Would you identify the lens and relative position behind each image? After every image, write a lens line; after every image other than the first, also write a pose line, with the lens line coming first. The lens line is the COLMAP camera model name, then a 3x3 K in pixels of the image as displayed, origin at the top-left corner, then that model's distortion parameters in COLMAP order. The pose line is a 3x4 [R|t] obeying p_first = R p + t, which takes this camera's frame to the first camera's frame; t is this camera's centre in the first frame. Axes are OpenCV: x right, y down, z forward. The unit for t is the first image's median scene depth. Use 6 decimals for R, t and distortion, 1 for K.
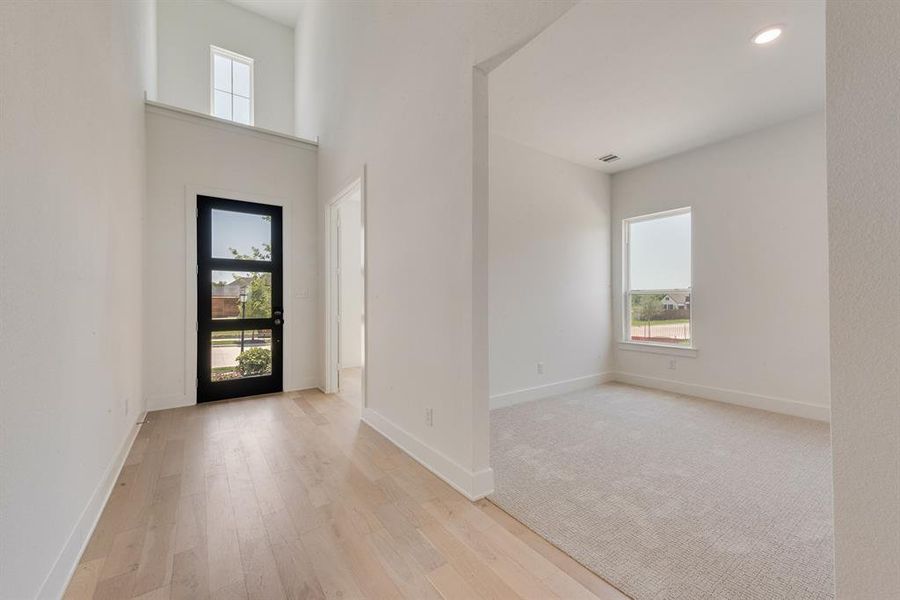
lens RADIAL K [[352.1, 0, 450.0], [0, 352.1, 304.4], [0, 0, 1]] dist [0.000473, -0.000076]
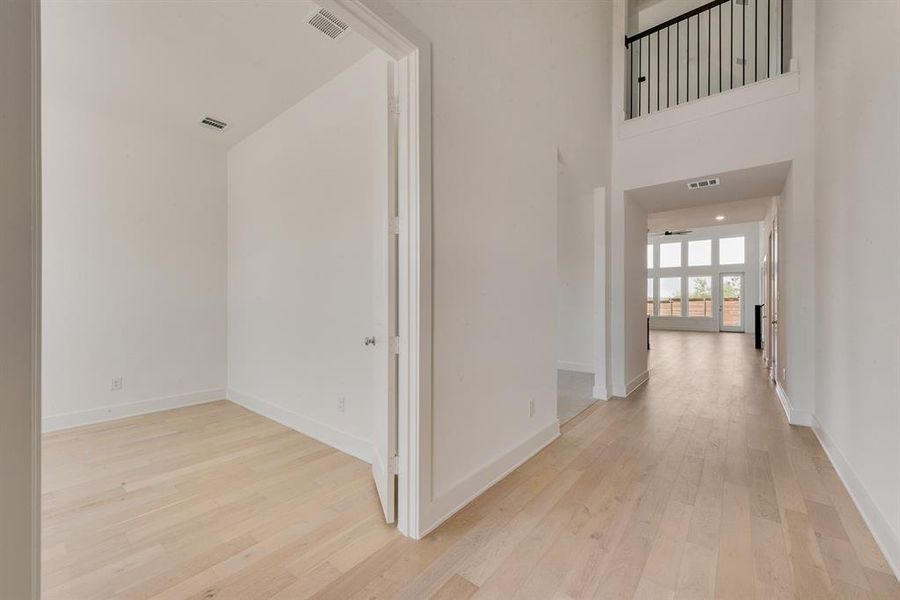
lens RADIAL K [[352.1, 0, 450.0], [0, 352.1, 304.4], [0, 0, 1]] dist [0.000473, -0.000076]
pose [[-0.267345, -0.004026, 0.963593, -1.275654], [0.007252, 0.999955, 0.006190, -0.017372], [-0.963574, 0.008642, -0.267303, 1.869490]]
